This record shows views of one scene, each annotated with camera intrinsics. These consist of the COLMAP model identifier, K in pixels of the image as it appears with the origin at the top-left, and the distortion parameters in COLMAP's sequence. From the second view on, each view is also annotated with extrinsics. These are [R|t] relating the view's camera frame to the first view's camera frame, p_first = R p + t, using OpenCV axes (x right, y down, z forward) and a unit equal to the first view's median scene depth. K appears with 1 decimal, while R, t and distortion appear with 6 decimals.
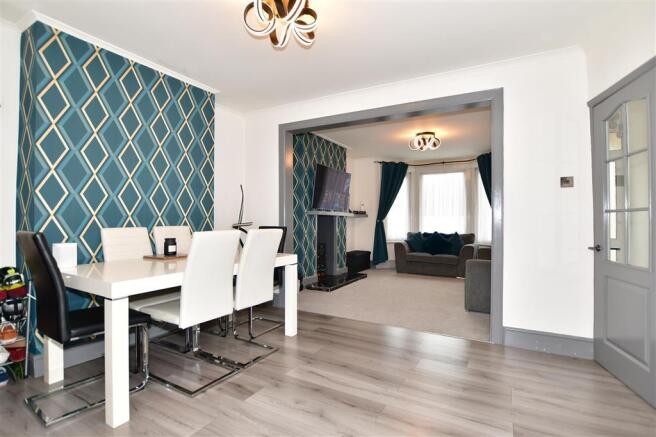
lens RADIAL K [[322.0, 0, 328.0], [0, 322.0, 218.5], [0, 0, 1]] dist [-0.001064, -0.000181]
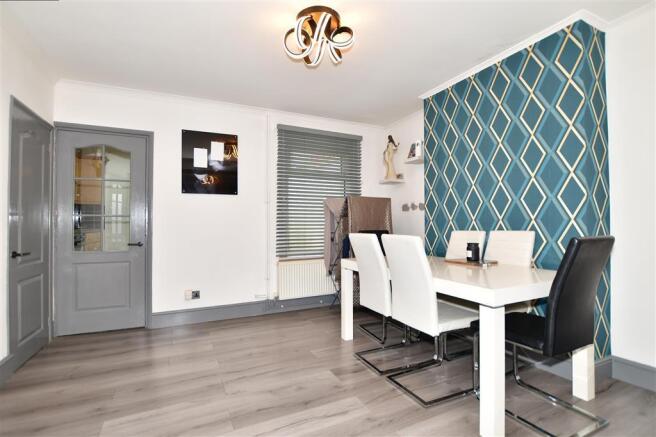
lens RADIAL K [[322.0, 0, 328.0], [0, 322.0, 218.5], [0, 0, 1]] dist [-0.001064, -0.000181]
pose [[-0.576122, -0.015844, -0.817210, 0.508305], [0.003955, 0.999746, -0.022171, 0.008281], [0.817354, -0.016005, -0.575913, 1.146145]]
